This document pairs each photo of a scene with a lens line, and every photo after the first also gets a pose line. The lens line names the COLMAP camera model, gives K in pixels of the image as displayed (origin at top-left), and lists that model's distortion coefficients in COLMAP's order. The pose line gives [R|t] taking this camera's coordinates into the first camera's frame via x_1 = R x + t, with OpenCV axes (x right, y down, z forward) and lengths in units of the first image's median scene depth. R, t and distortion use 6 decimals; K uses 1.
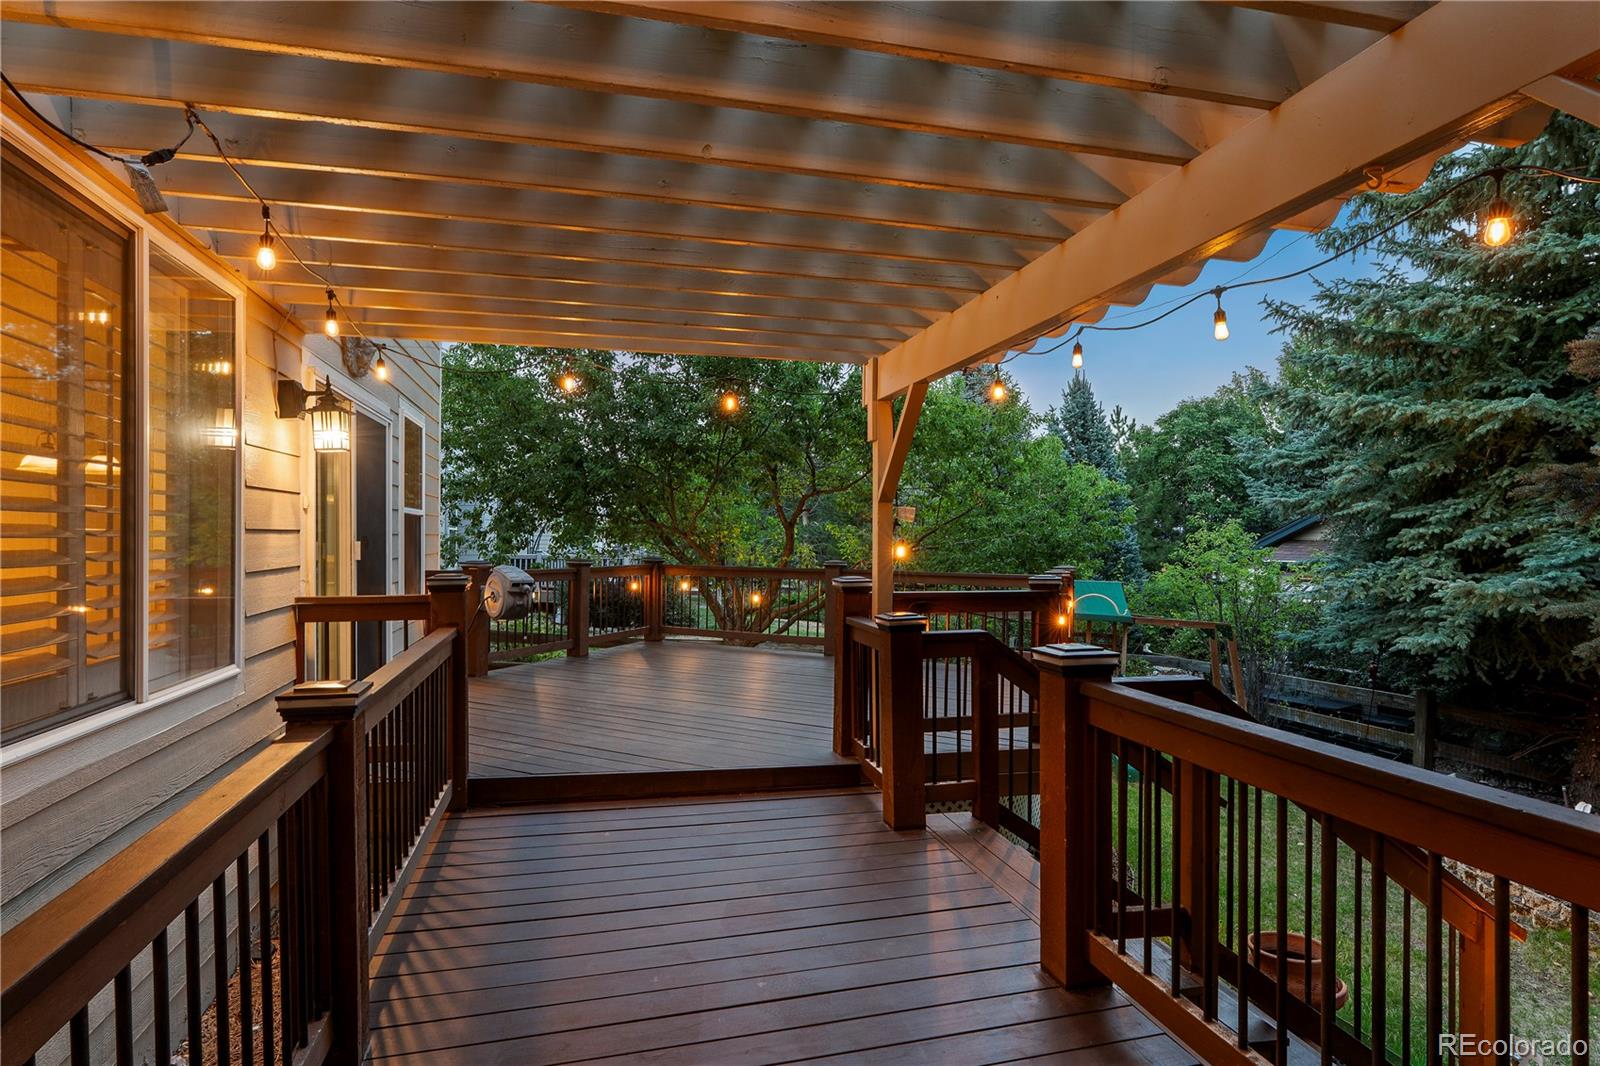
lens RADIAL K [[871.3, 0, 804.0], [0, 871.3, 531.1], [0, 0, 1]] dist [-0.005776, -0.000138]
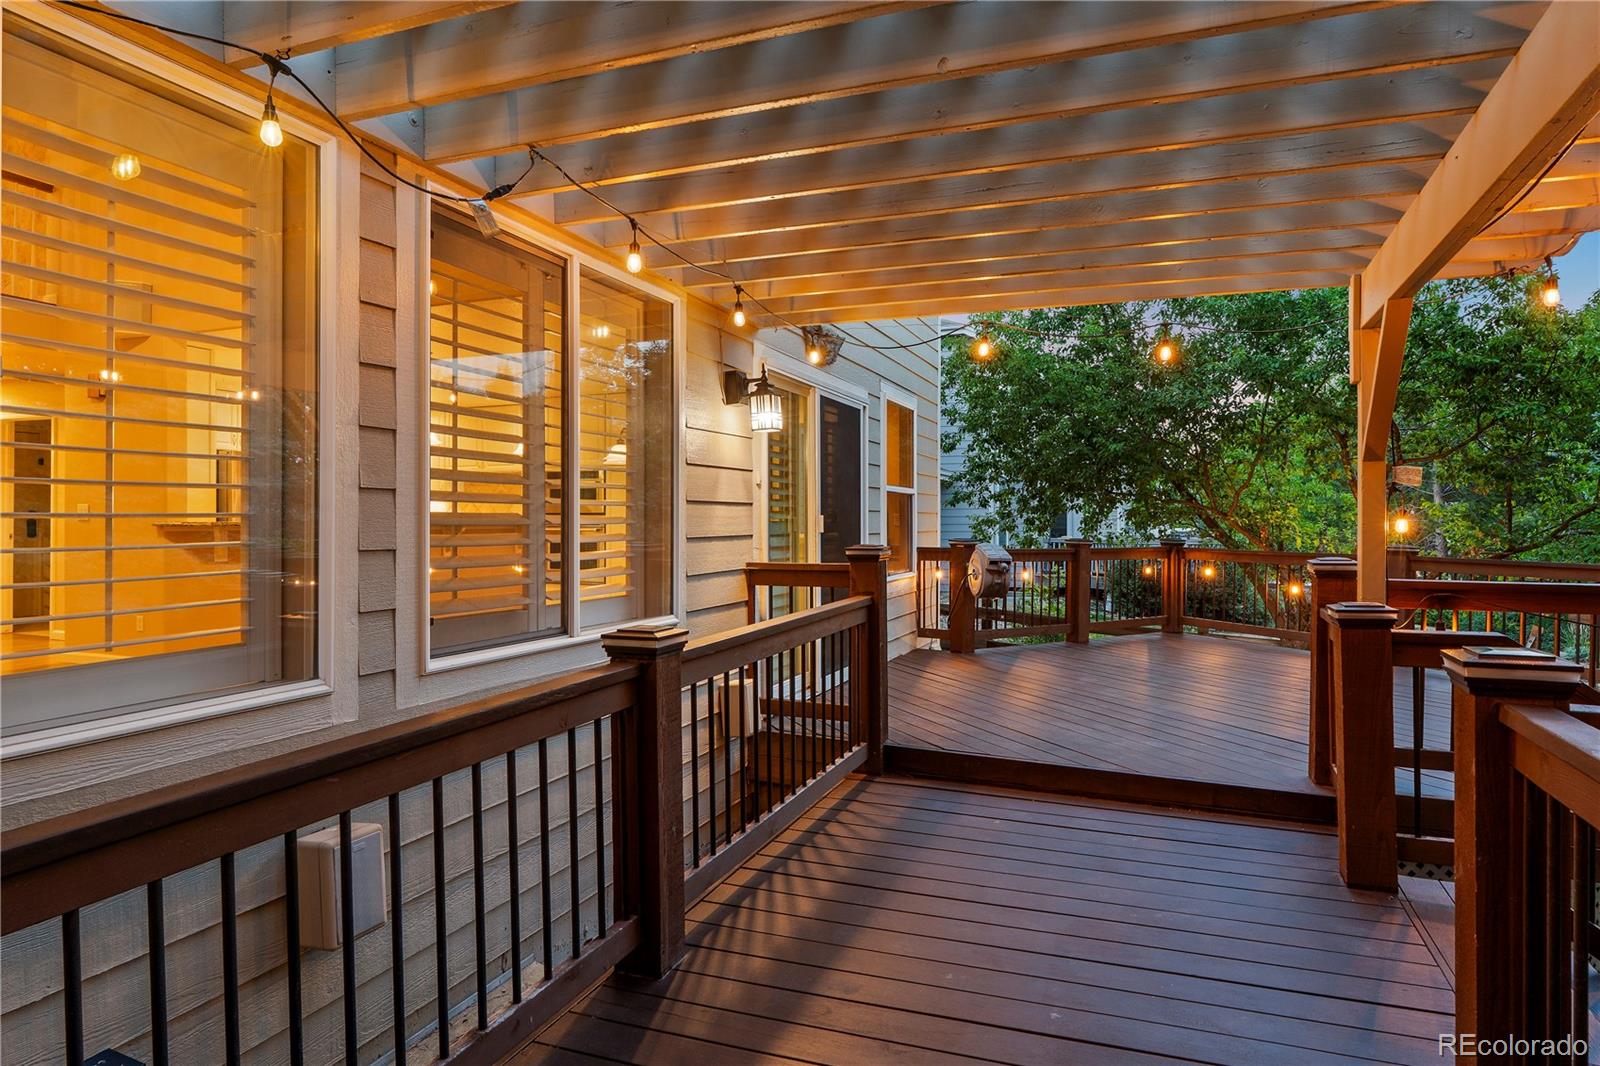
lens RADIAL K [[922.0, 0, 915.0], [0, 922.0, 523.6], [0, 0, 1]] dist [-0.005006, 0.001821]
pose [[0.827296, -0.002063, -0.561763, 0.209112], [0.002503, 0.999997, 0.000013, 0.020258], [0.561761, -0.001417, 0.827298, 0.101213]]
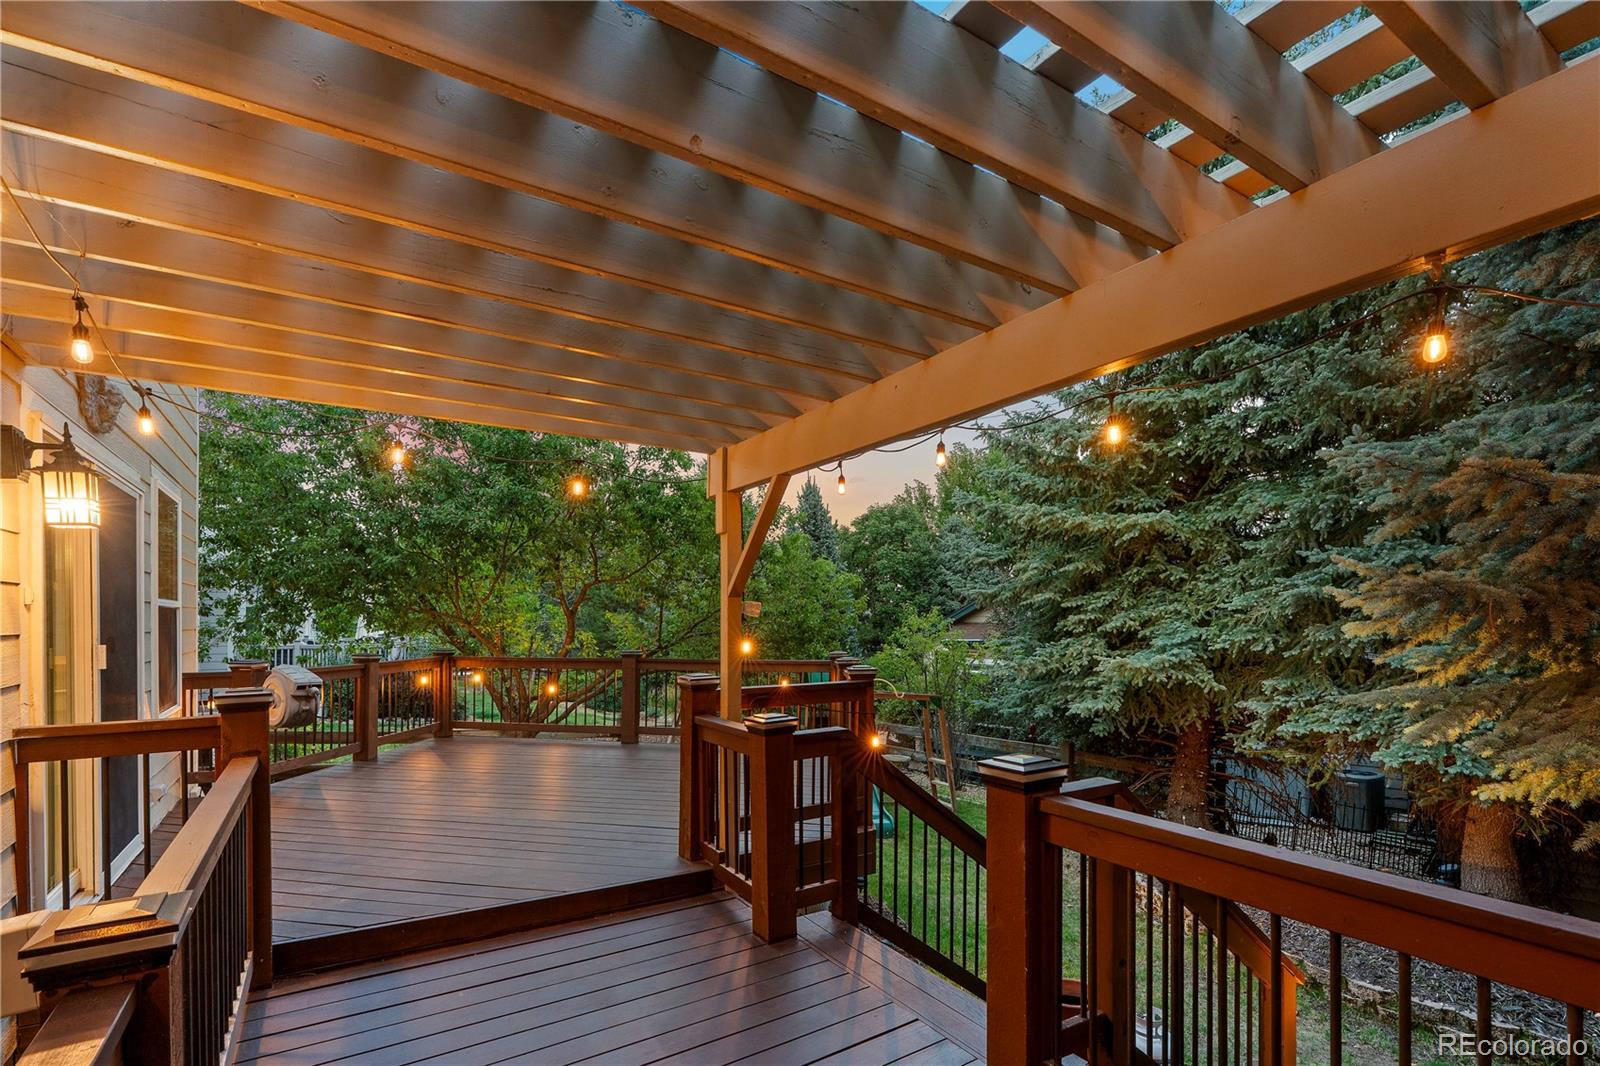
lens RADIAL K [[750.2, 0, 720.3], [0, 750.2, 616.5], [0, 0, 1]] dist [-0.010457, 0.001023]
pose [[0.965910, -0.001315, 0.258875, -0.138056], [-0.000422, 0.999978, 0.006652, -0.016612], [-0.258878, -0.006534, 0.965888, 0.196175]]
